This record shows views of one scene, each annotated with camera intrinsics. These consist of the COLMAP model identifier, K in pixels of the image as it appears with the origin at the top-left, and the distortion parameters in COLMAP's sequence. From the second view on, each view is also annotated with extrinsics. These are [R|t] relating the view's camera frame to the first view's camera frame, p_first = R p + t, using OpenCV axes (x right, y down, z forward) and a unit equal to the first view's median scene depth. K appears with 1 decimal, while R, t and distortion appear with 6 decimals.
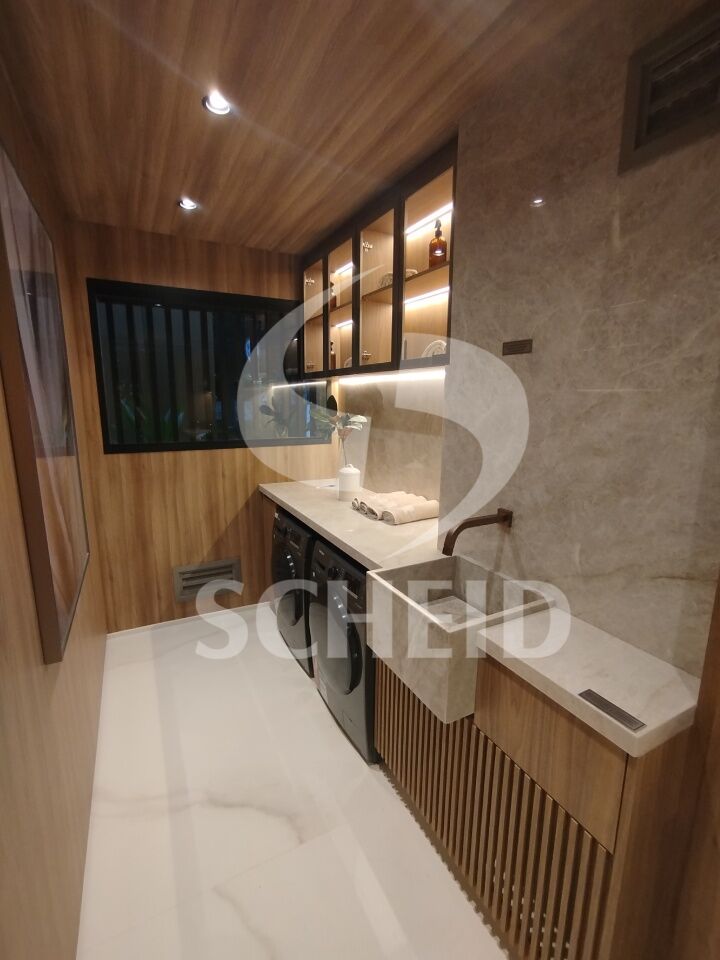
lens RADIAL K [[434.5, 0, 358.8], [0, 434.5, 478.1], [0, 0, 1]] dist [-0.038884, 0.023868]
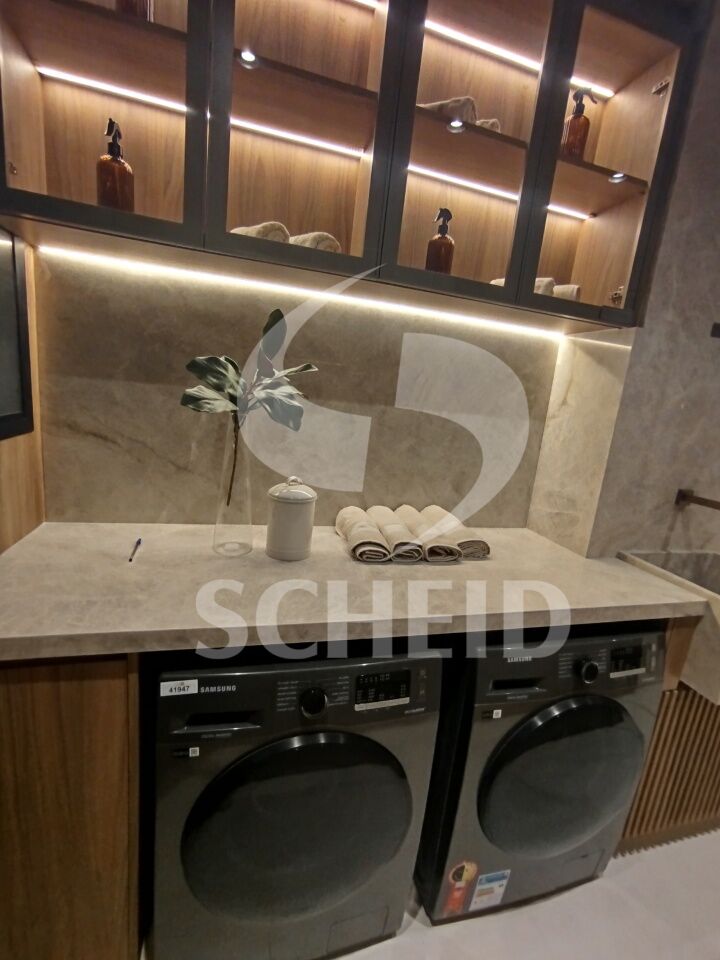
lens RADIAL K [[434.5, 0, 358.8], [0, 434.5, 478.1], [0, 0, 1]] dist [-0.038884, 0.023868]
pose [[0.203603, -0.179976, 0.962369, -0.694466], [0.075457, 0.982919, 0.167856, -0.161134], [-0.976141, 0.038442, 0.213706, 1.341884]]
